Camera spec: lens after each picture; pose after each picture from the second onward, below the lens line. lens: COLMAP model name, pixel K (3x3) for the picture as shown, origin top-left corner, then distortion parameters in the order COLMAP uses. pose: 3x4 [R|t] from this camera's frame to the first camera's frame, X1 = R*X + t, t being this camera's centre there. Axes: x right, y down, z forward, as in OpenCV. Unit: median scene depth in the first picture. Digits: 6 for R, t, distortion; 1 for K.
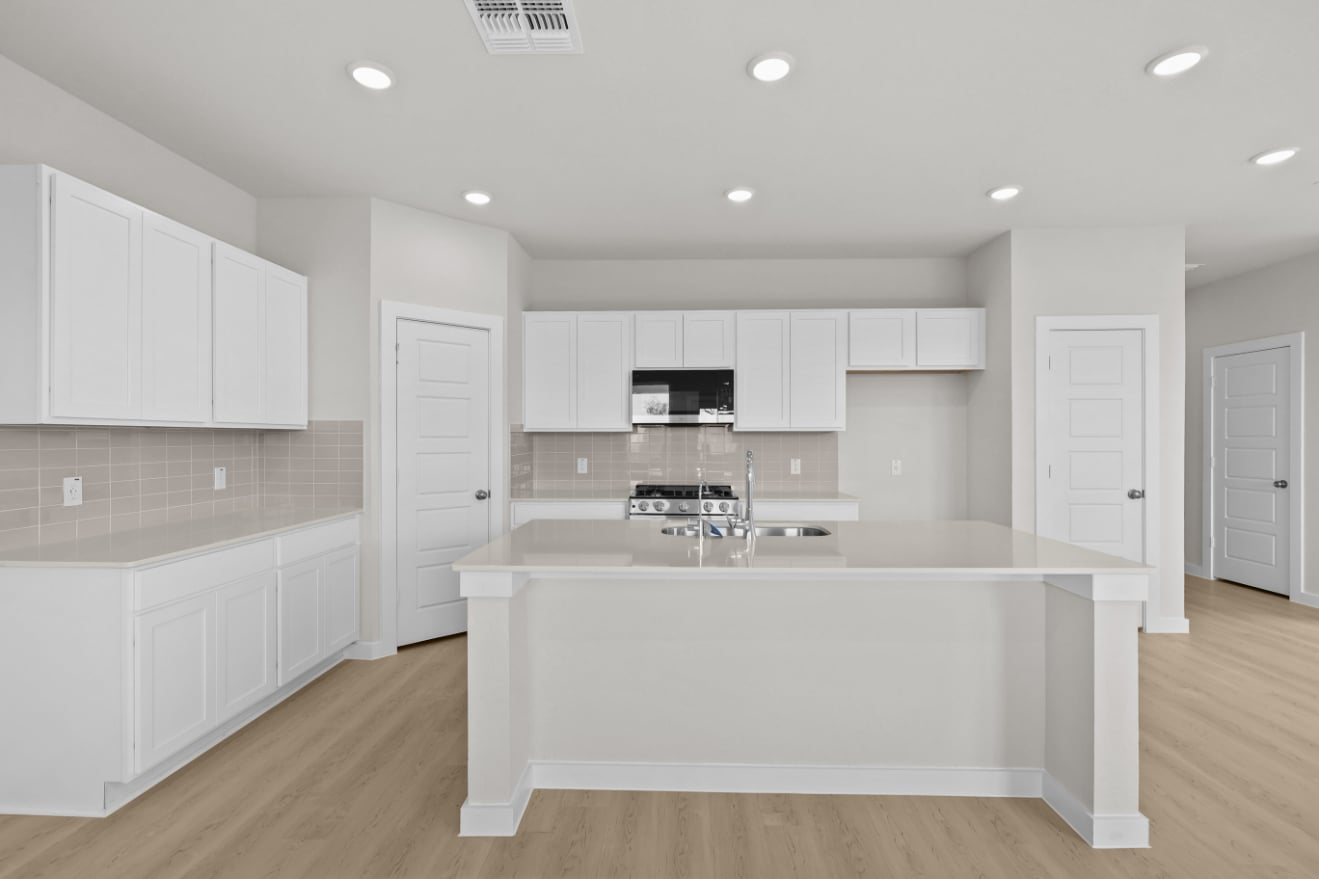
lens RADIAL K [[608.9, 0, 657.4], [0, 608.9, 441.5], [0, 0, 1]] dist [-0.003135, 0.000100]
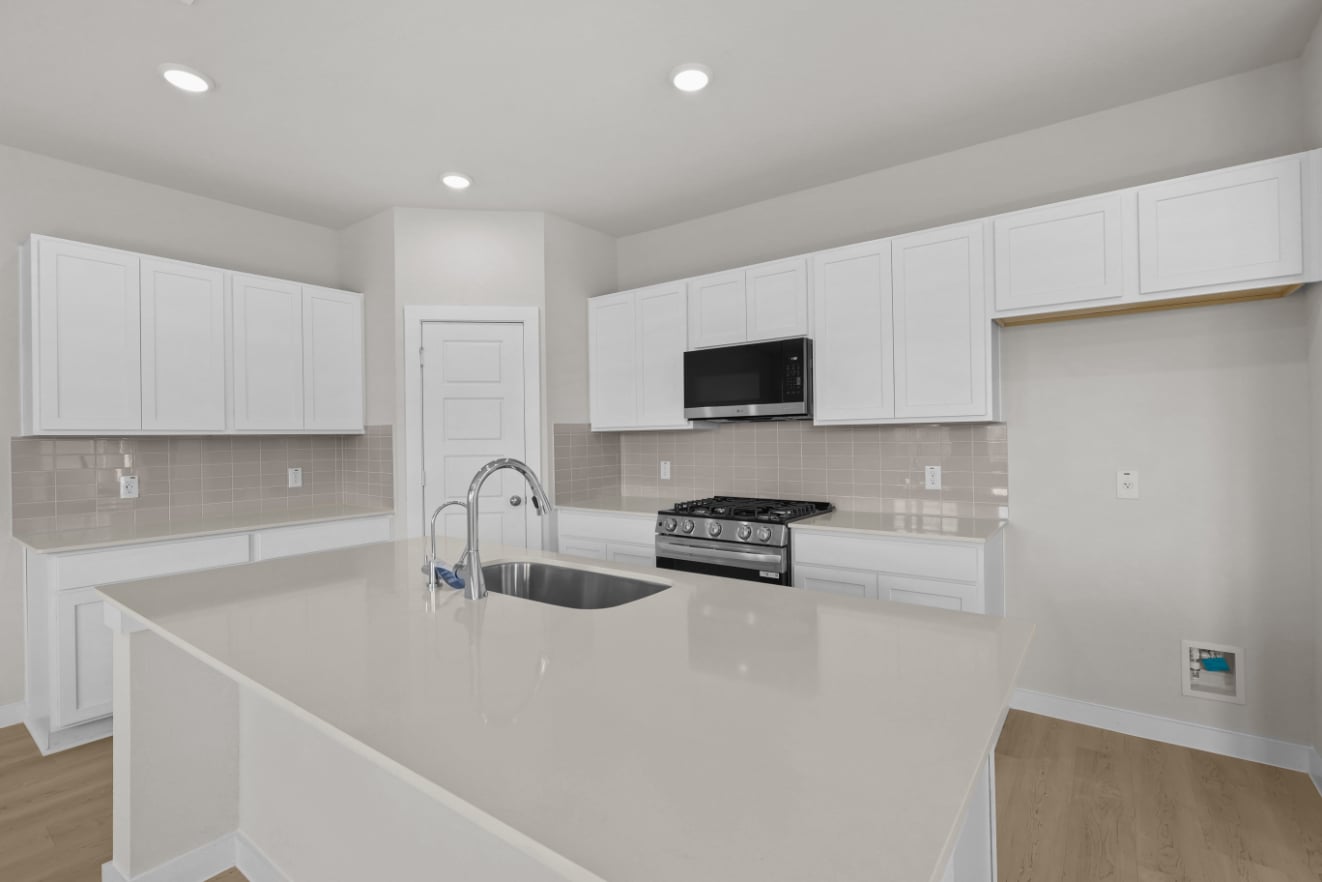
lens RADIAL K [[610.3, 0, 658.9], [0, 610.3, 443.0], [0, 0, 1]] dist [-0.003135, 0.000100]
pose [[0.822480, -0.006214, -0.568760, 0.422999], [0.010779, 0.999931, 0.004663, -0.002575], [0.568692, -0.009966, 0.822490, 0.359225]]
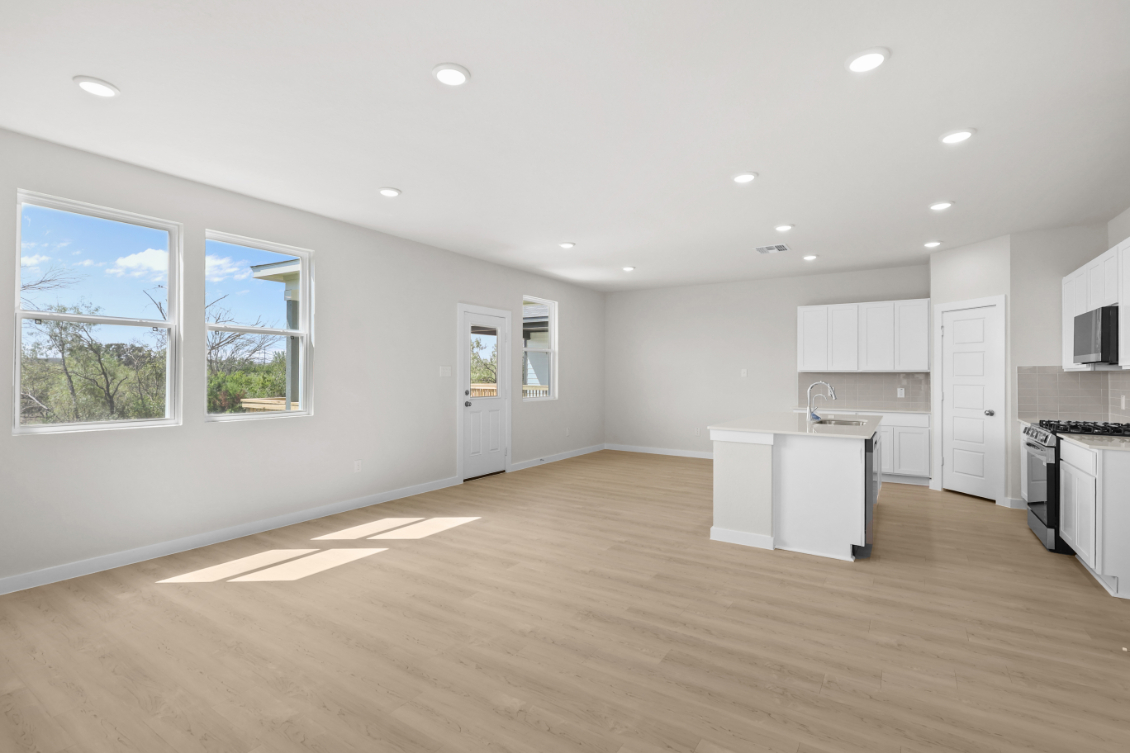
lens RADIAL K [[524.0, 0, 564.9], [0, 524.0, 372.0], [0, 0, 1]] dist [0.000014, 0.000010]
pose [[-0.510781, -0.006473, -0.859687, 1.410575], [-0.007828, 0.999965, -0.002878, -0.004186], [0.859675, 0.005260, -0.510814, 0.752125]]
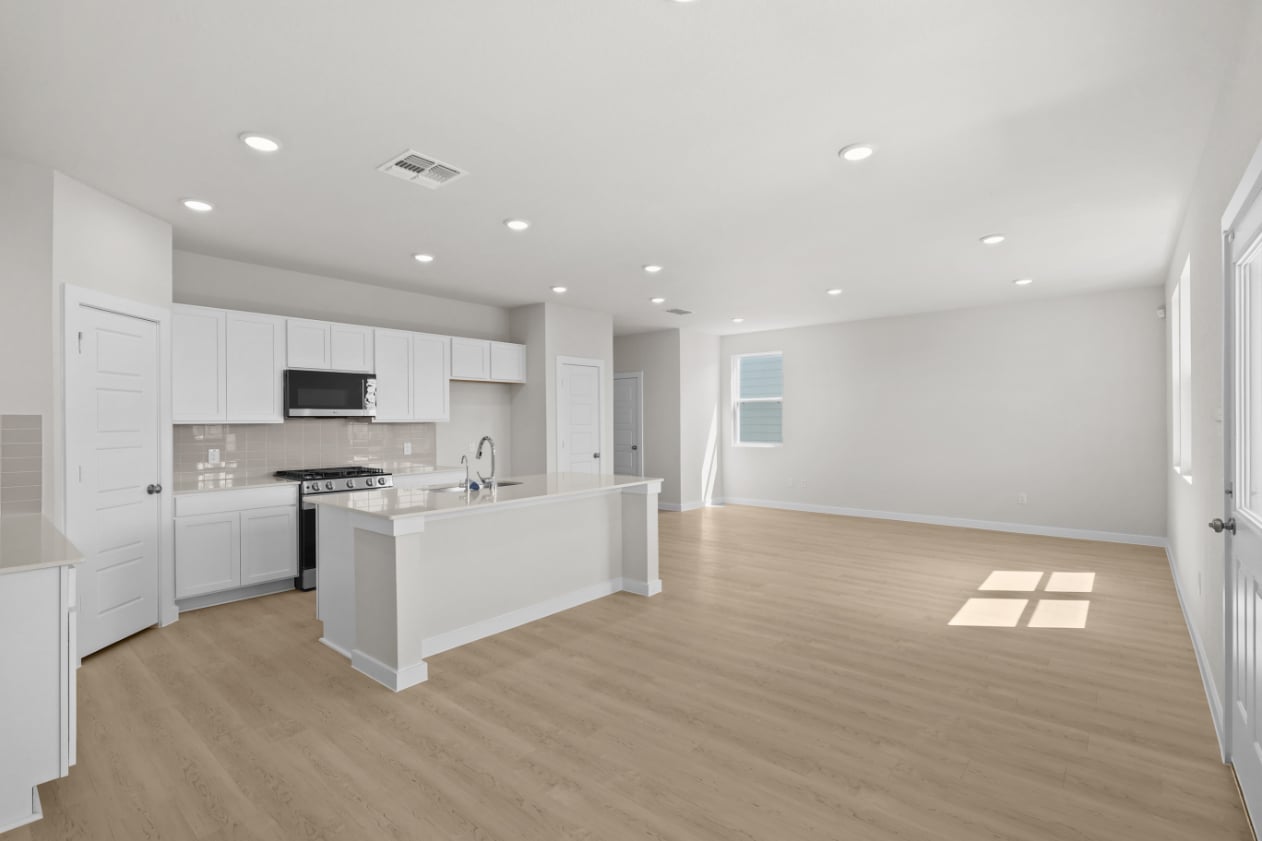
lens RADIAL K [[582.6, 0, 629.0], [0, 582.6, 422.4], [0, 0, 1]] dist [-0.003135, 0.000100]
pose [[0.622647, -0.005665, 0.782483, -0.545833], [0.010038, 0.999949, -0.000748, -0.012422], [-0.782439, 0.008320, 0.622672, -0.187782]]
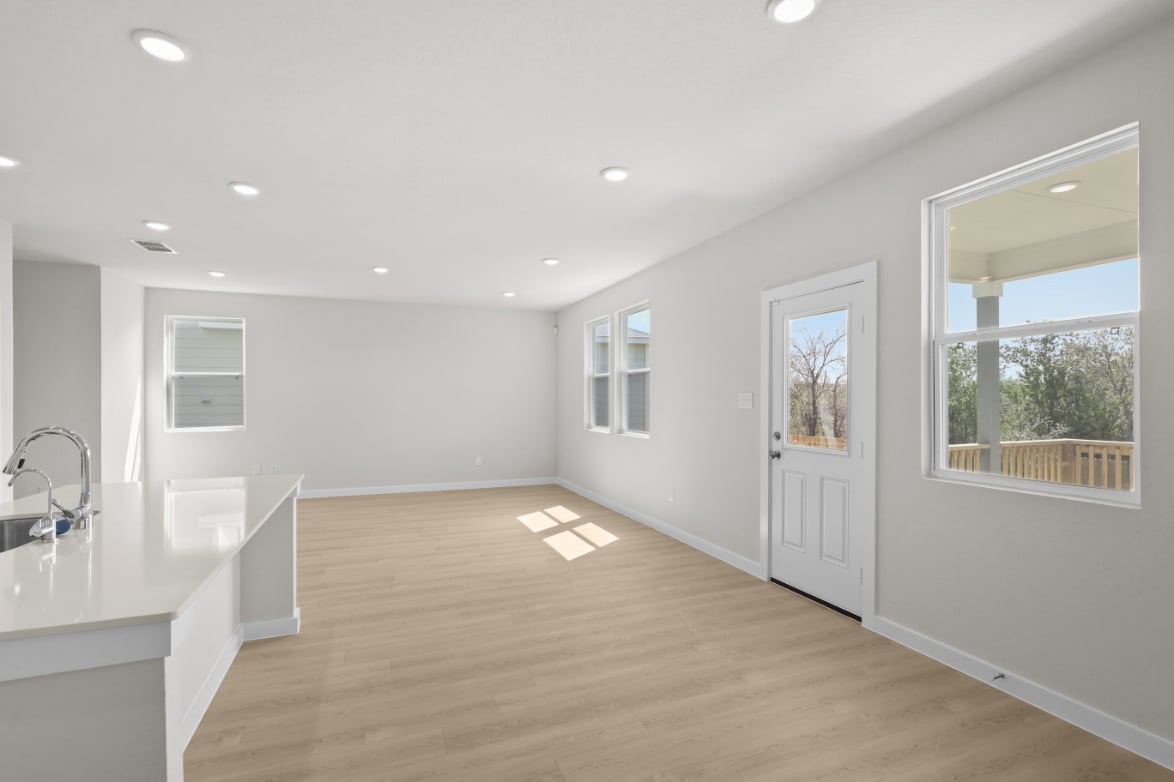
lens RADIAL K [[541.9, 0, 585.2], [0, 541.9, 392.8], [0, 0, 1]] dist [-0.003135, 0.000100]
pose [[-0.394698, 0.011160, 0.918743, -0.529813], [0.007236, 0.999933, -0.009038, -0.014351], [-0.918782, 0.003081, -0.394753, 0.401820]]
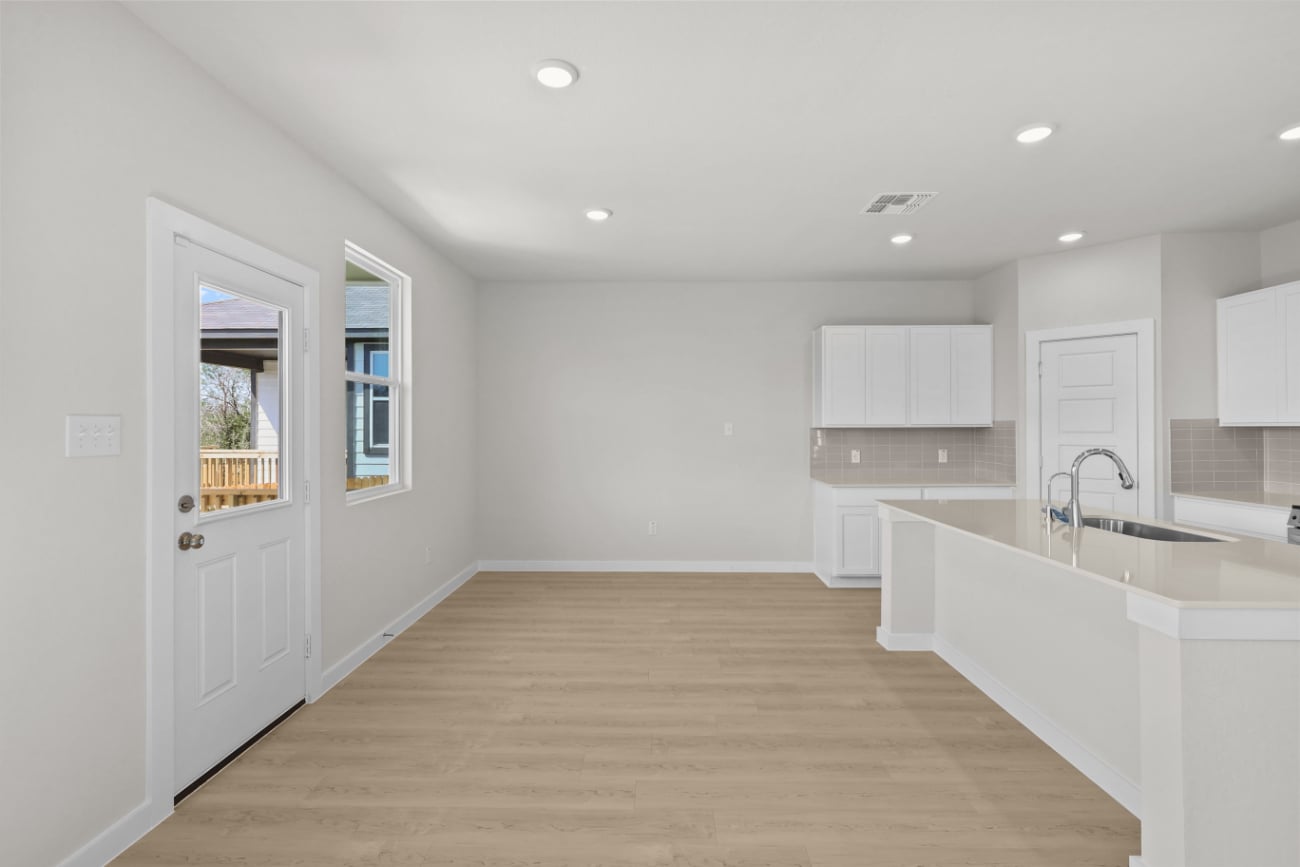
lens RADIAL K [[593.8, 0, 650.7], [0, 593.8, 425.0], [0, 0, 1]] dist [-0.003488, 0.000565]
pose [[0.021008, -0.005205, -0.999766, 0.765661], [-0.001691, 0.999985, -0.005242, -0.013611], [0.999778, 0.001801, 0.020999, 0.116835]]
